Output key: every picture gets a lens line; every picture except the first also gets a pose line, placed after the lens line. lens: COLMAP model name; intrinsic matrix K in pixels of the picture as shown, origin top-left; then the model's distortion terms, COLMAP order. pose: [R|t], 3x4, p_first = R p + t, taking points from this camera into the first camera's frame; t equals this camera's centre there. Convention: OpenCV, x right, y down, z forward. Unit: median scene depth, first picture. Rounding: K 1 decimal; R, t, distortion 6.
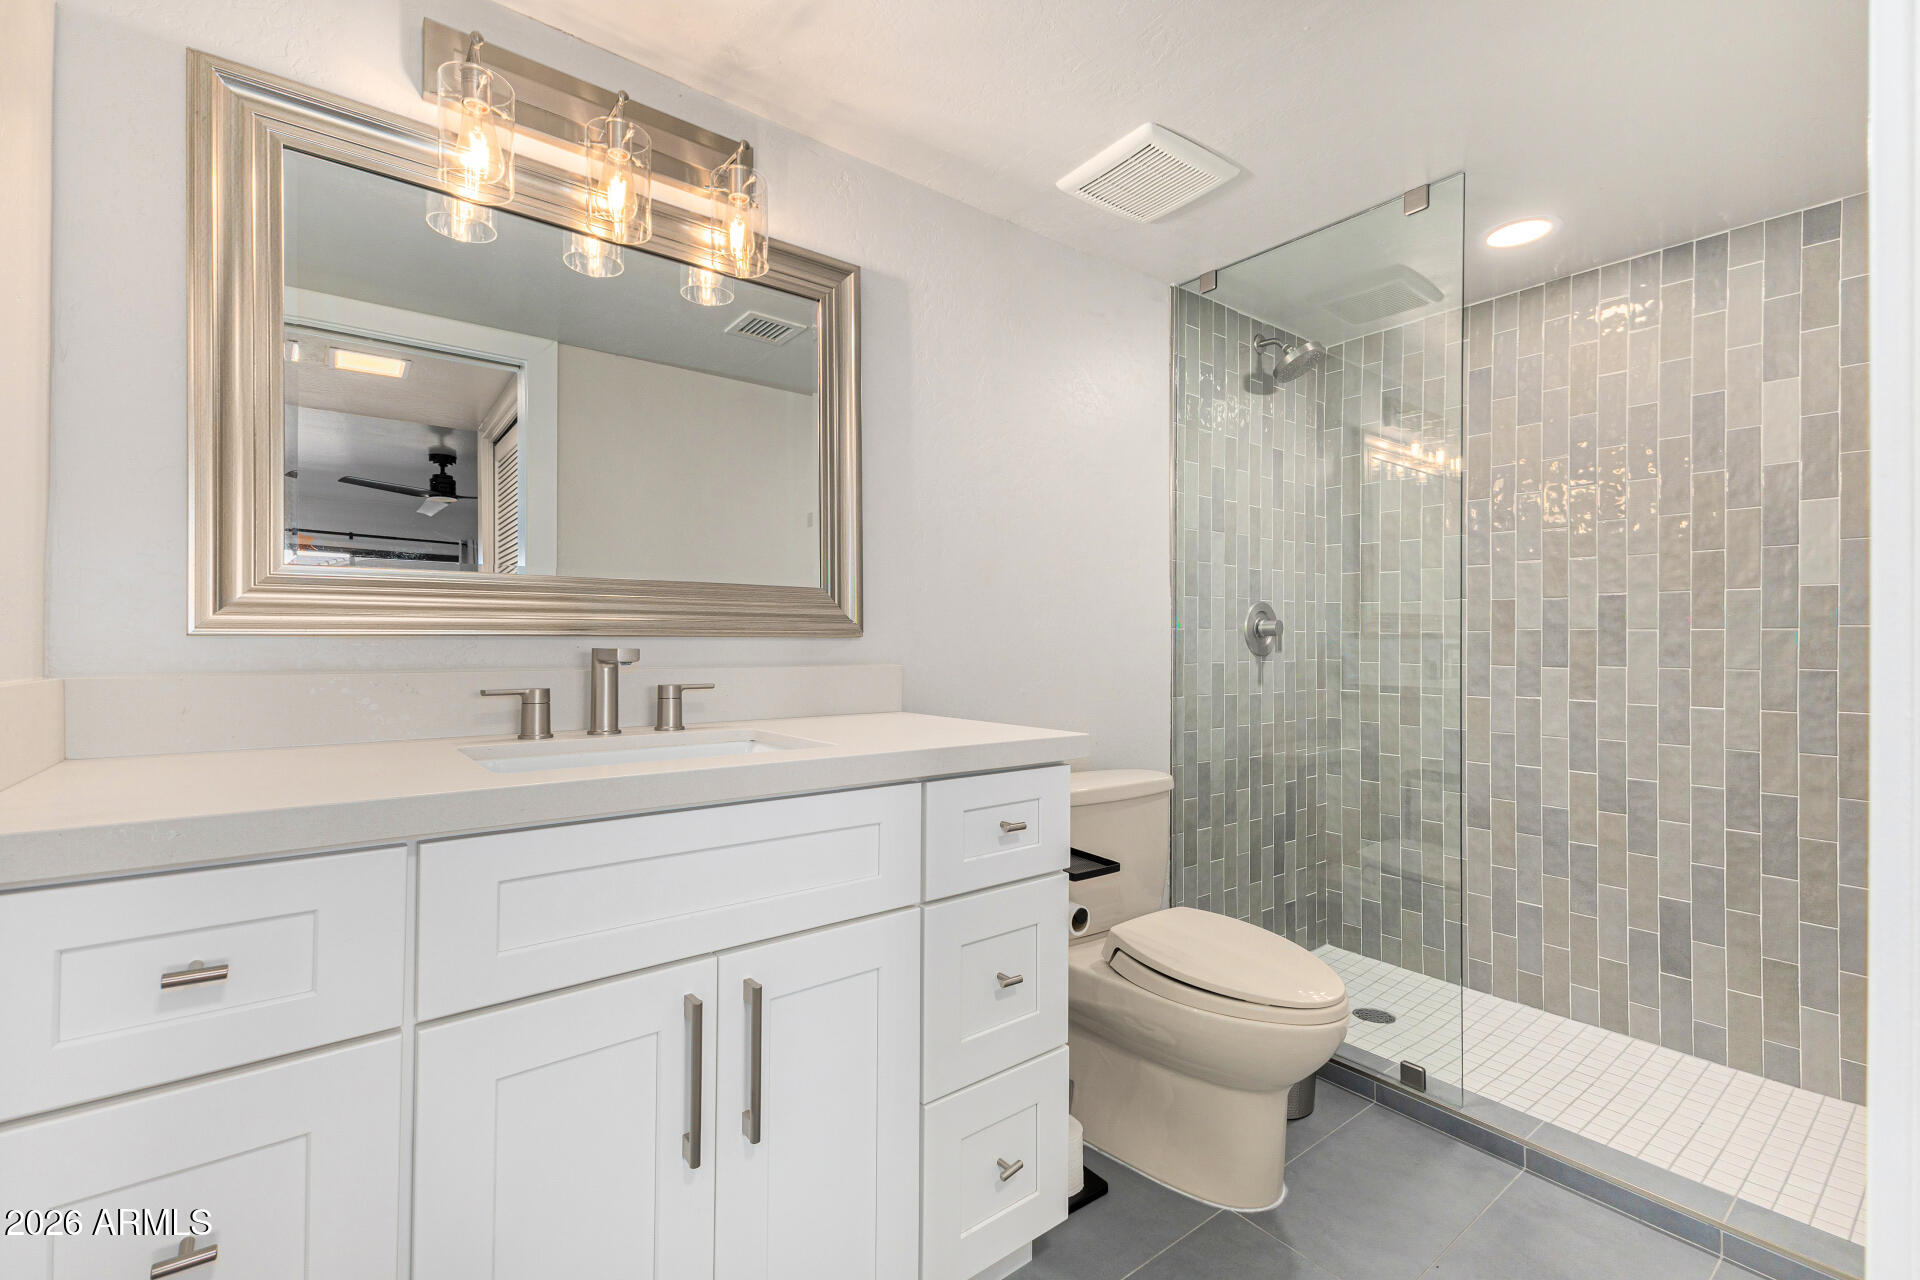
lens RADIAL K [[835.9, 0, 952.8], [0, 835.9, 632.8], [0, 0, 1]] dist [0.016800, -0.004076]
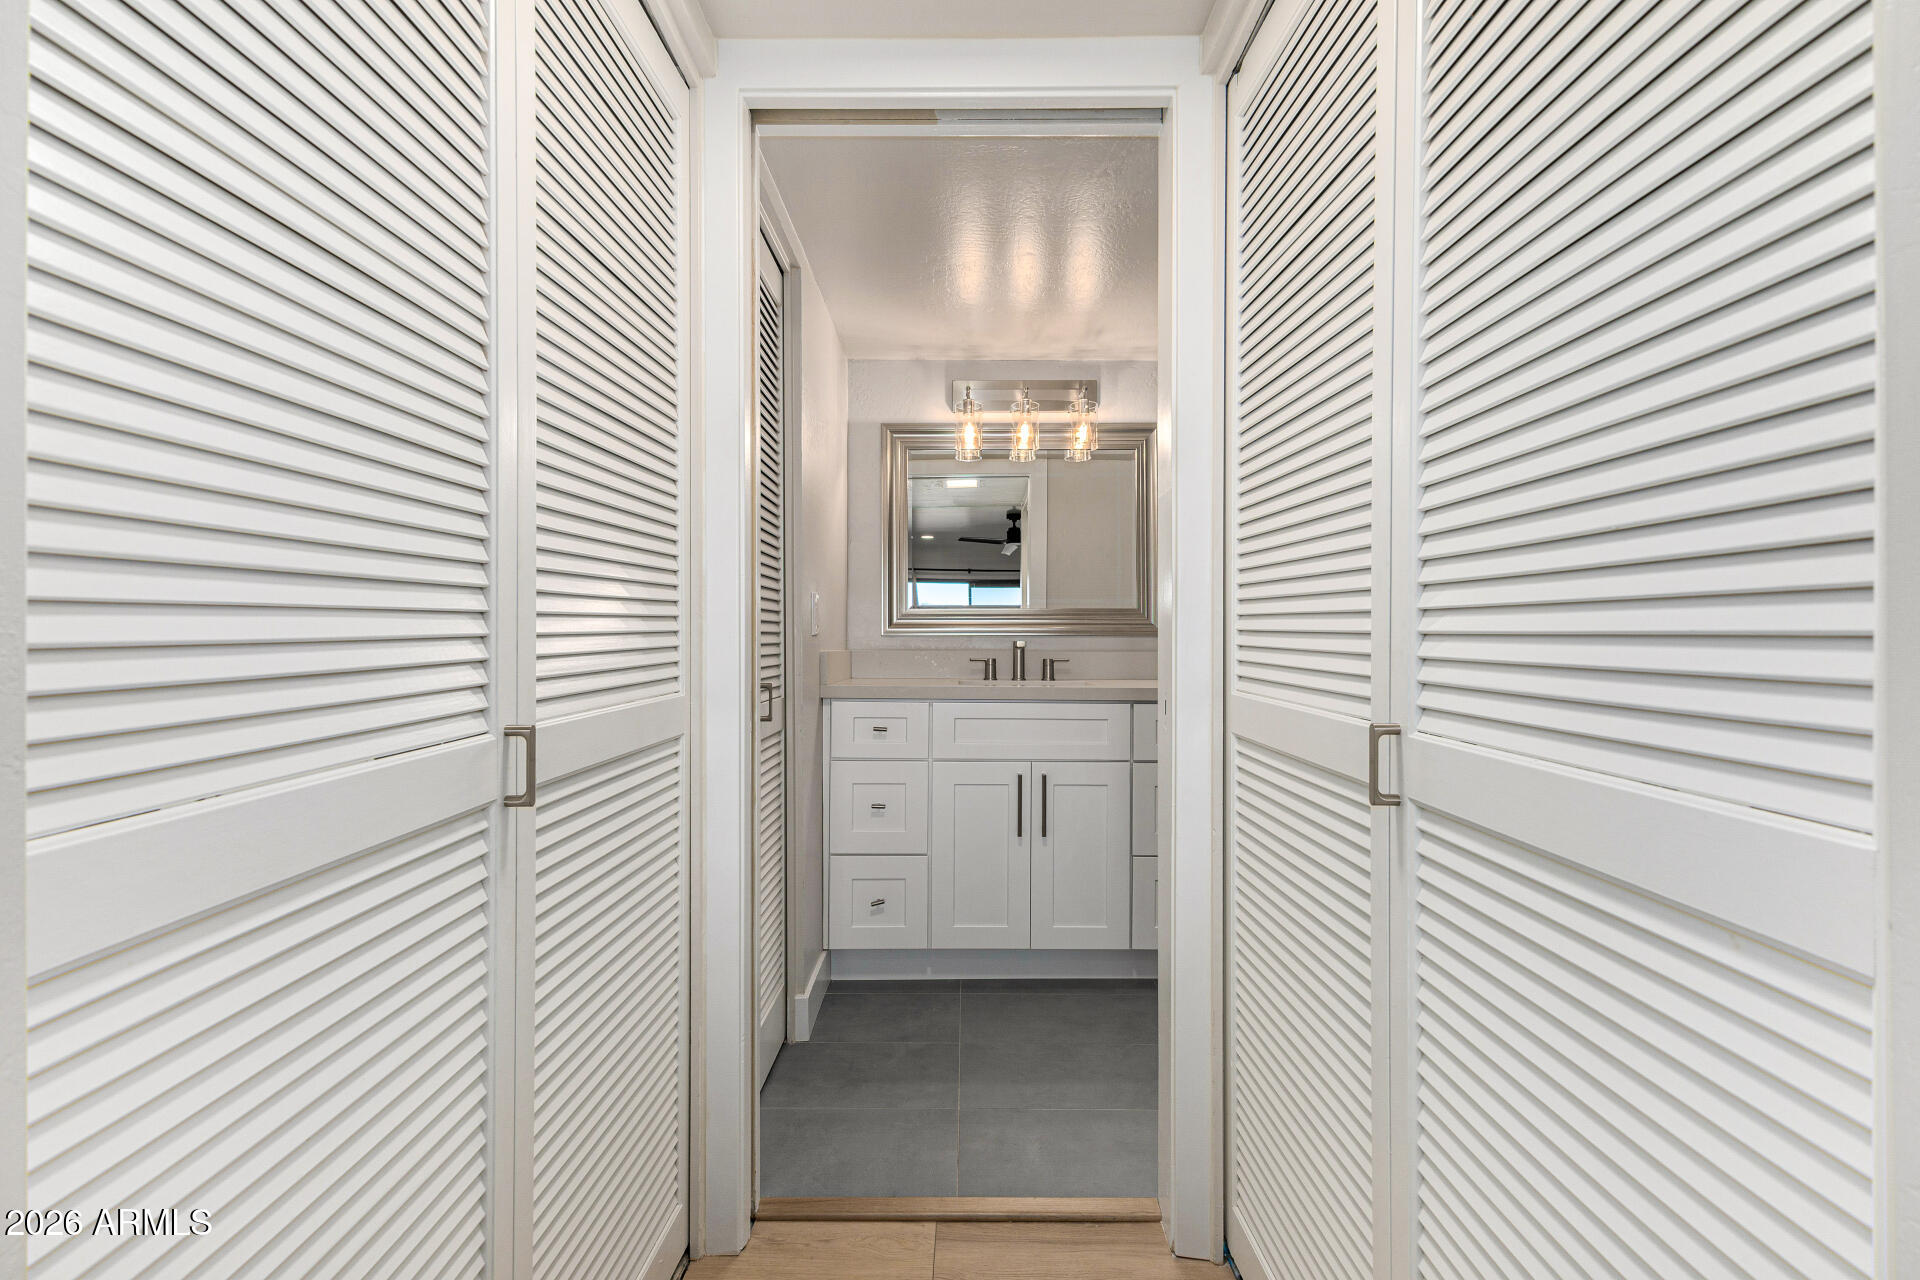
lens RADIAL K [[835.9, 0, 952.8], [0, 835.9, 632.8], [0, 0, 1]] dist [0.016800, -0.004076]
pose [[0.784963, -0.004366, -0.619527, 0.842741], [0.005094, 0.999987, -0.000593, -0.004181], [0.619522, -0.002691, 0.784975, -0.867505]]
